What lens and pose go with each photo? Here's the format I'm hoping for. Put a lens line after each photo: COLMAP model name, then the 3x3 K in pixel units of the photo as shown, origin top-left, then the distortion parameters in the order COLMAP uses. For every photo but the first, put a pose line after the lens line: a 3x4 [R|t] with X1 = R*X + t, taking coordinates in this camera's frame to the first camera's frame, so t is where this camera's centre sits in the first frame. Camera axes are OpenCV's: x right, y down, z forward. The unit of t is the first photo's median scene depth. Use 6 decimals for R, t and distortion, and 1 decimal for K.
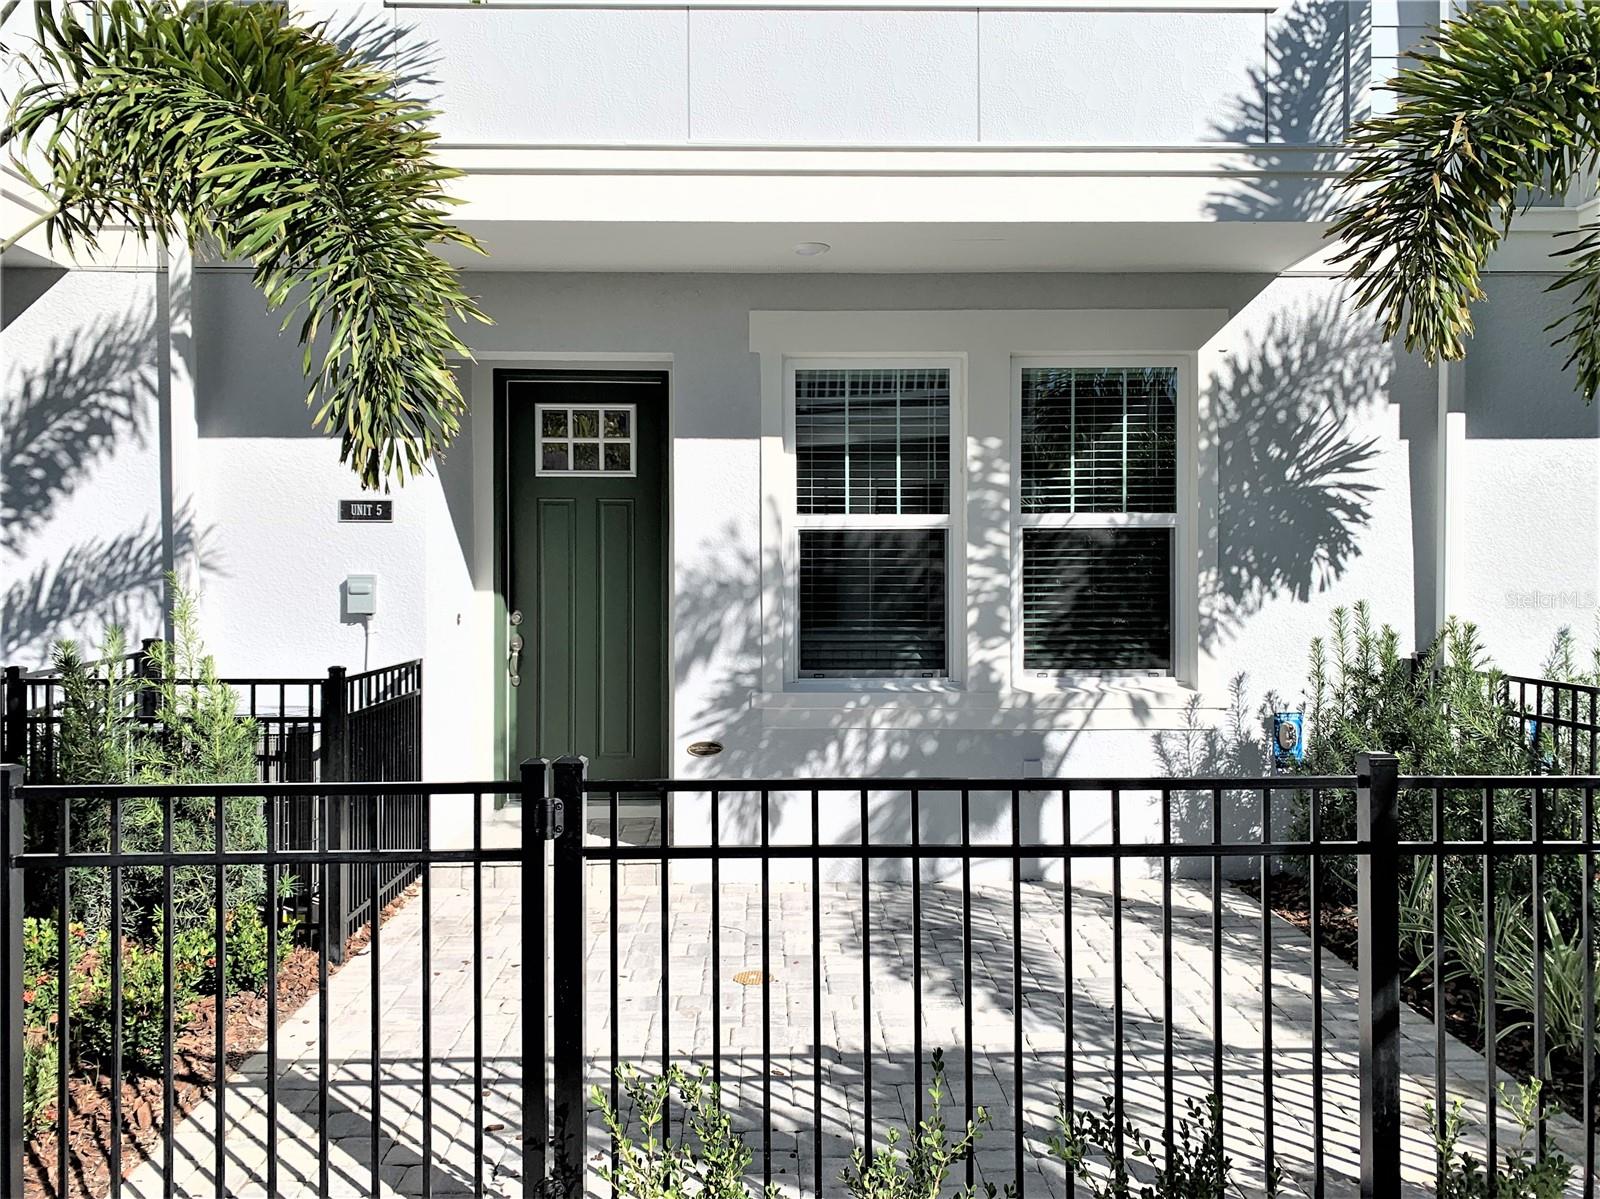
lens RADIAL K [[1241.0, 0, 775.1], [0, 1241.0, 593.2], [0, 0, 1]] dist [0.009754, -0.012713]
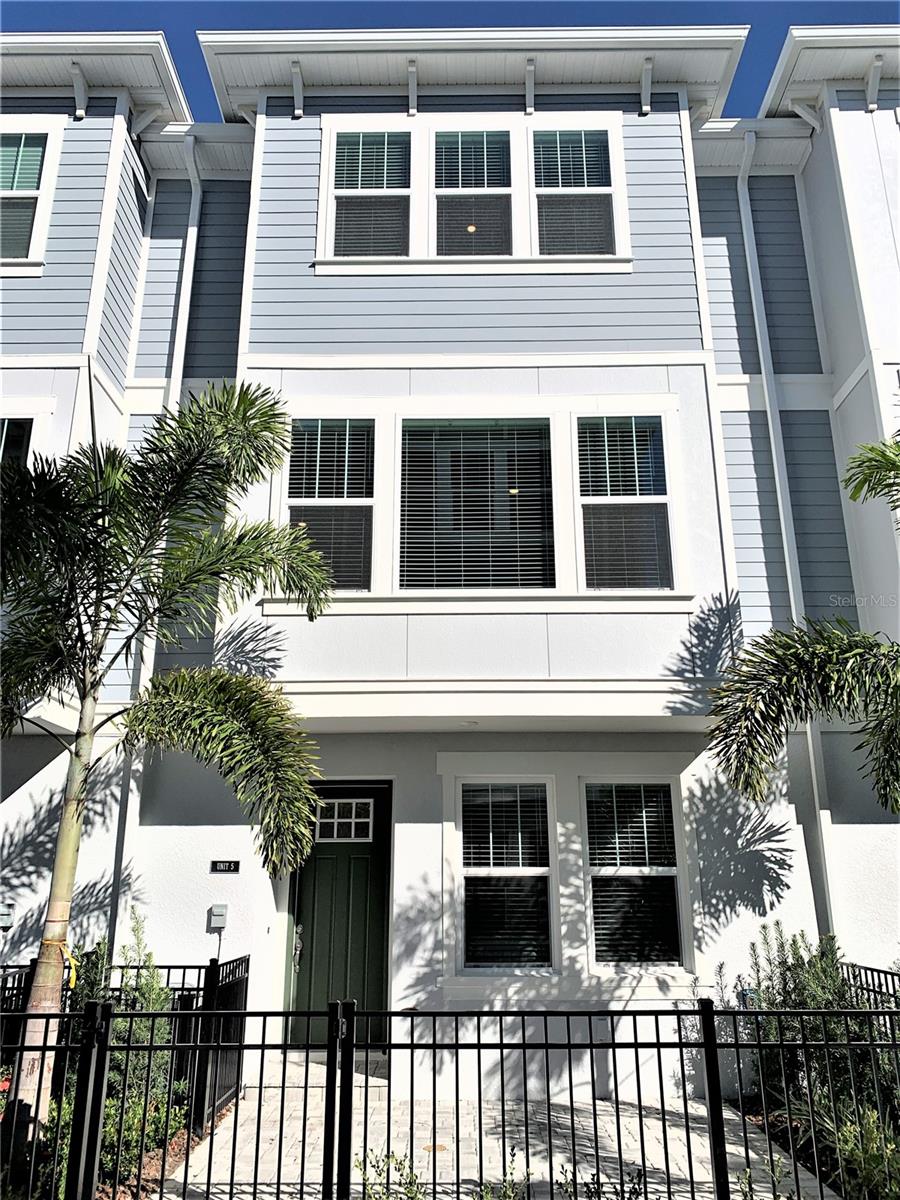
lens RADIAL K [[930.8, 0, 441.6], [0, 930.8, 582.5], [0, 0, 1]] dist [0.009754, -0.012713]
pose [[0.999592, -0.008998, -0.027125, 0.027842], [-0.000297, 0.945814, -0.324707, -0.017123], [0.028577, 0.324583, 0.945425, -0.411947]]
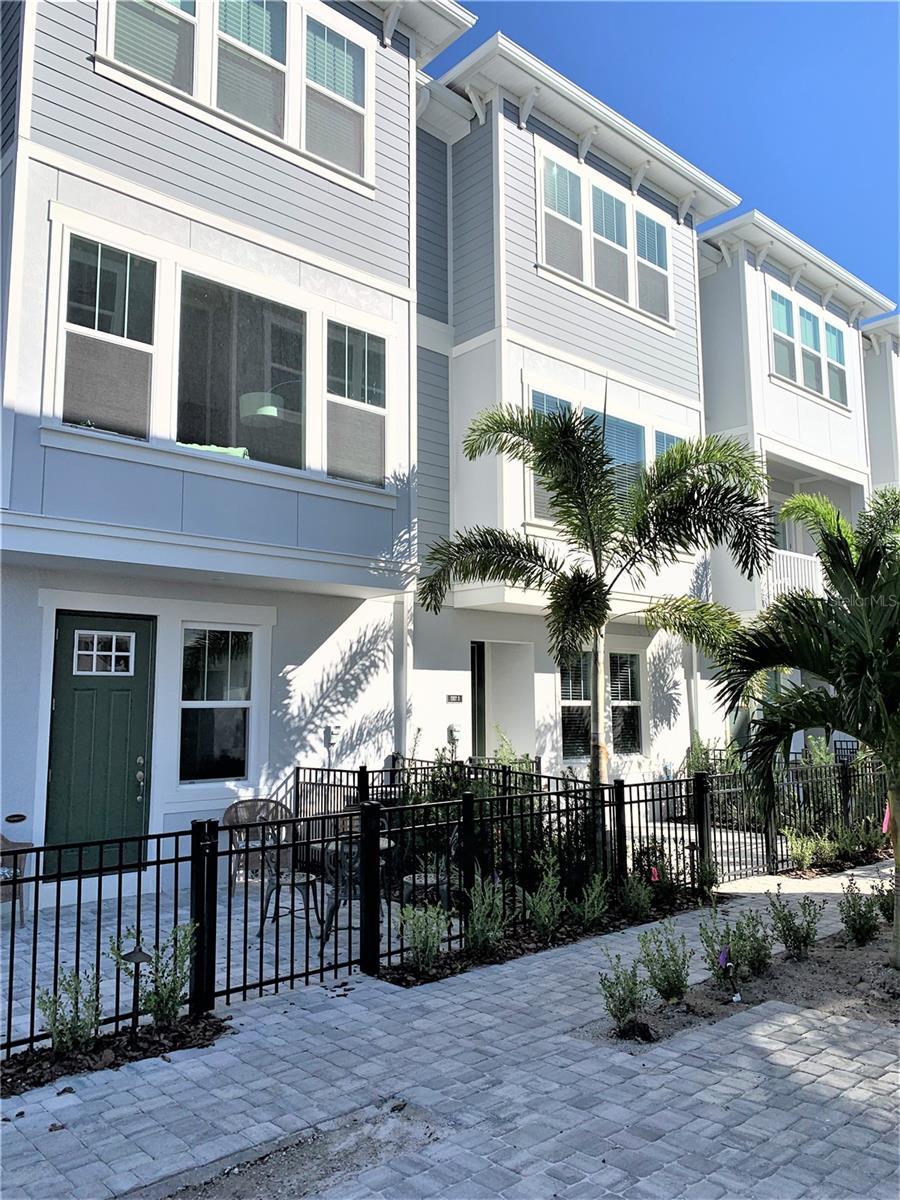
lens RADIAL K [[918.5, 0, 450.0], [0, 918.5, 600.0], [0, 0, 1]] dist [0.017805, -0.011547]
pose [[0.757088, 0.075439, 0.648943, -1.584957], [0.016307, 0.990819, -0.134207, -0.014653], [-0.653109, 0.112188, 0.748907, -0.445636]]
